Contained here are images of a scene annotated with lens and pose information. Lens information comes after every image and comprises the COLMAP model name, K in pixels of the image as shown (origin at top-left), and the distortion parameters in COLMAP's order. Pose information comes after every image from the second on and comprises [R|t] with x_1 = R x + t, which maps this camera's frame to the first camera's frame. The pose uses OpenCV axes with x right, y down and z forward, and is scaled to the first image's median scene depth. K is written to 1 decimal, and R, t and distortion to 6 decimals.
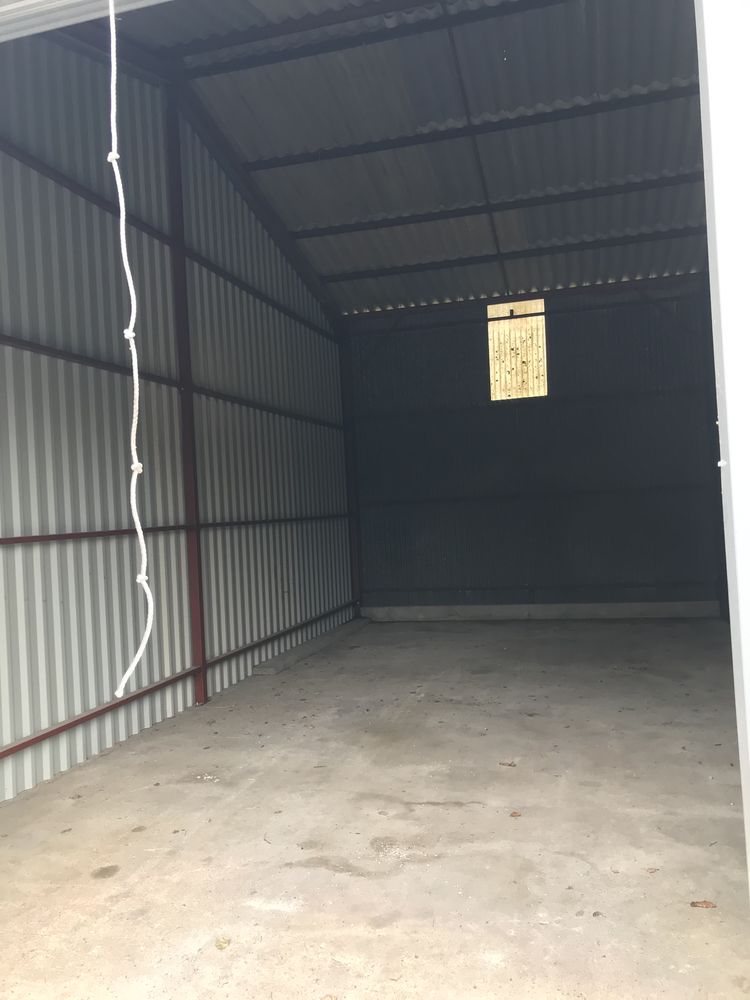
lens RADIAL K [[843.4, 0, 390.0], [0, 843.4, 500.0], [0, 0, 1]] dist [-0.002508, 0.042005]
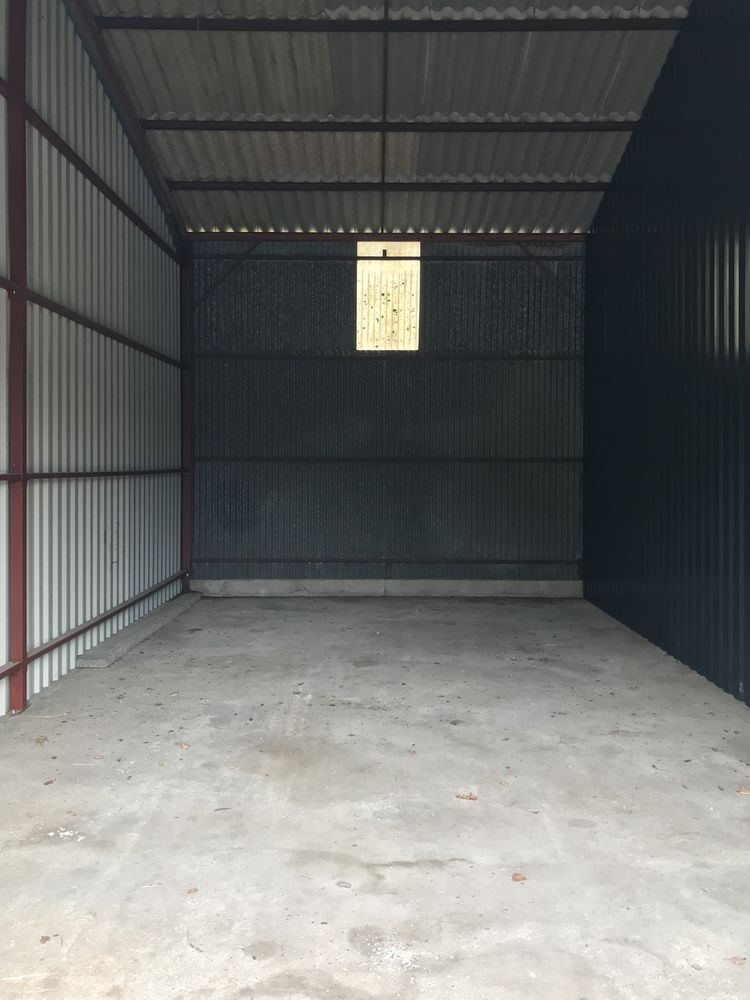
lens RADIAL K [[853.2, 0, 374.2], [0, 853.2, 470.7], [0, 0, 1]] dist [-0.004277, 0.039185]
pose [[0.964439, 0.051890, 0.259162, -0.130118], [-0.055484, 0.998438, 0.006566, 0.003073], [-0.258417, -0.020712, 0.965811, 0.188428]]
